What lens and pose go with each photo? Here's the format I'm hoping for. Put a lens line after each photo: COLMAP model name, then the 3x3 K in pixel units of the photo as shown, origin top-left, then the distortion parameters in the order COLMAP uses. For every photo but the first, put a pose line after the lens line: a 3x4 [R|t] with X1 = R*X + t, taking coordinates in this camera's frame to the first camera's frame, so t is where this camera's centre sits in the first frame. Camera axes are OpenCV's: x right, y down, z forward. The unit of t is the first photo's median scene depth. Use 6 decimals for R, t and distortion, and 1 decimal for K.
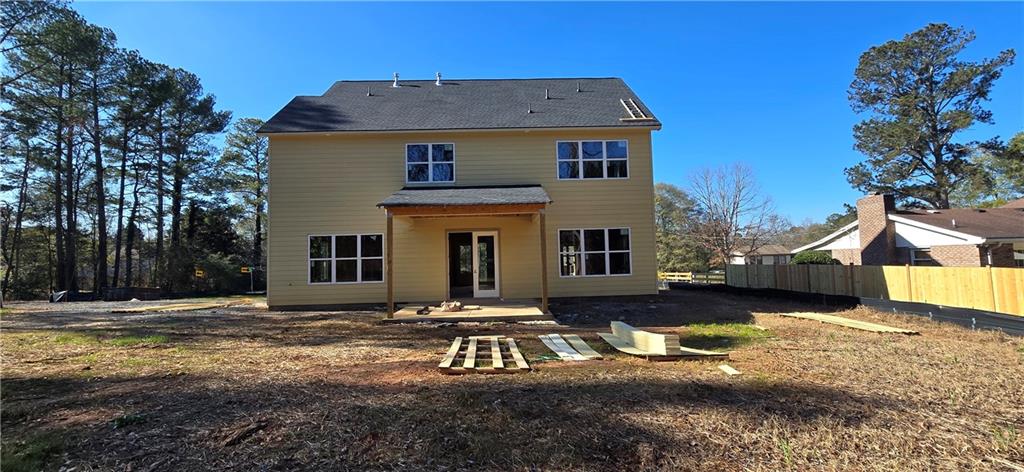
lens RADIAL K [[459.2, 0, 512.0], [0, 459.2, 236.0], [0, 0, 1]] dist [0.001120, 0.000465]
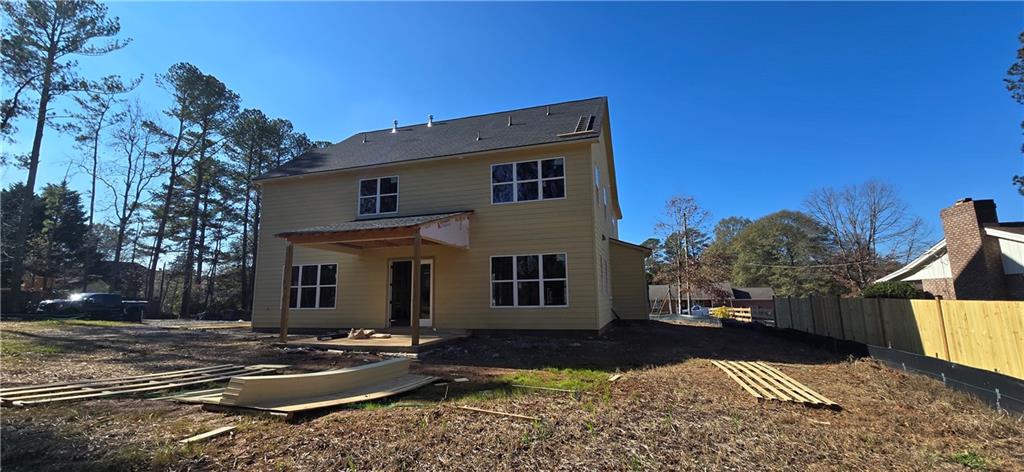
lens RADIAL K [[417.5, 0, 513.0], [0, 417.5, 235.4], [0, 0, 1]] dist [-0.001232, 0.000340]
pose [[0.944728, -0.035833, -0.325890, 0.336700], [0.007189, 0.996034, -0.088678, 0.015363], [0.327776, 0.081434, 0.941239, 0.160605]]
